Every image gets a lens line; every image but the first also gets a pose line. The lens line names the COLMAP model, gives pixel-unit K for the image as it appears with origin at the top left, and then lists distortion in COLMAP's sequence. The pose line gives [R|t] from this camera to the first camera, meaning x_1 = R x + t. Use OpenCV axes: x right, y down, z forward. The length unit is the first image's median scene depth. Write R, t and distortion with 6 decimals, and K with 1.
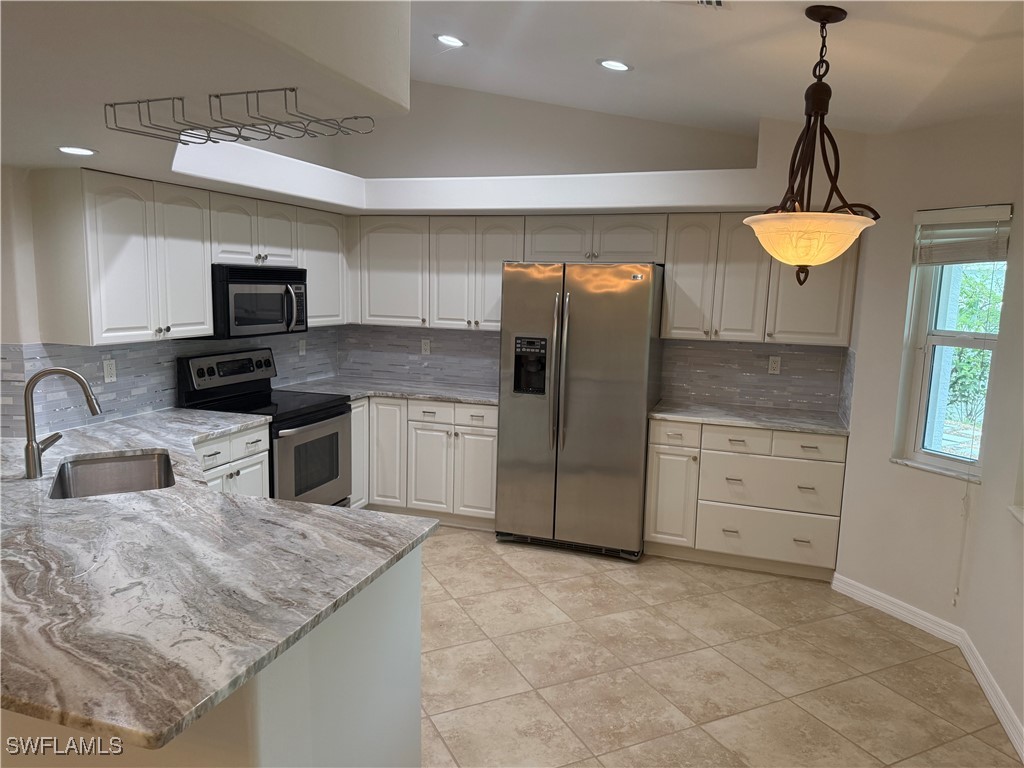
lens RADIAL K [[737.3, 0, 507.0], [0, 737.3, 375.5], [0, 0, 1]] dist [0.028589, -0.048565]
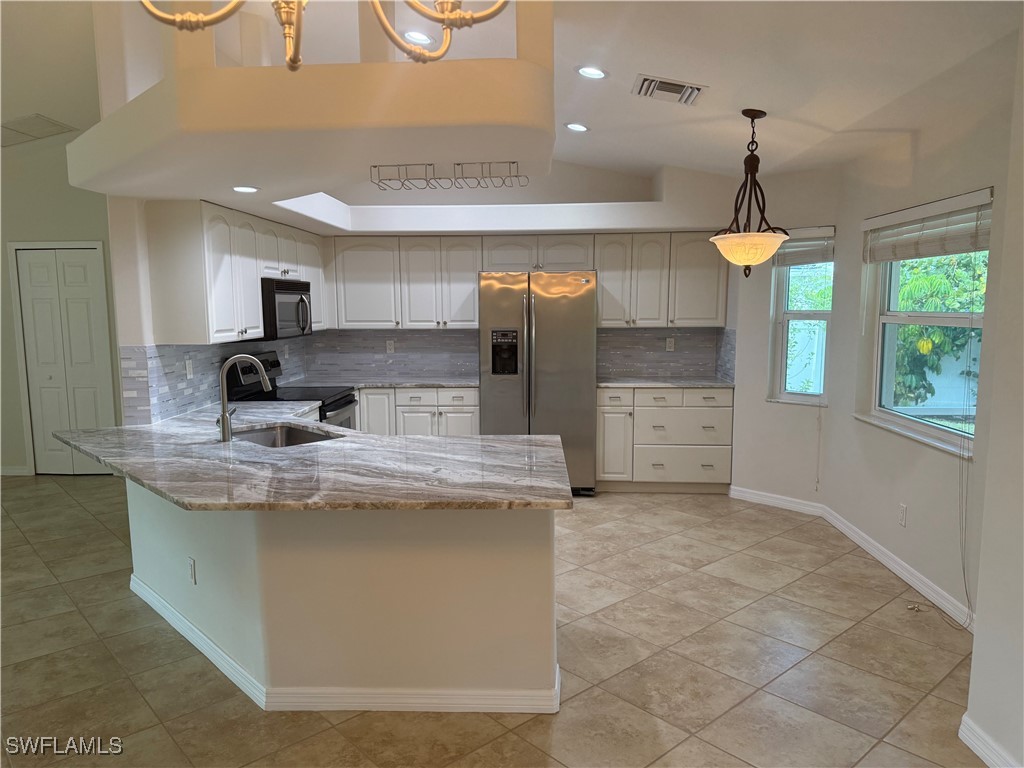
lens RADIAL K [[737.3, 0, 504.8], [0, 737.3, 379.4], [0, 0, 1]] dist [0.028589, -0.048565]
pose [[0.960832, -0.059596, 0.270647, -0.354362], [0.065144, 0.997809, -0.011554, 0.053684], [-0.269365, 0.028732, 0.962609, -0.257606]]
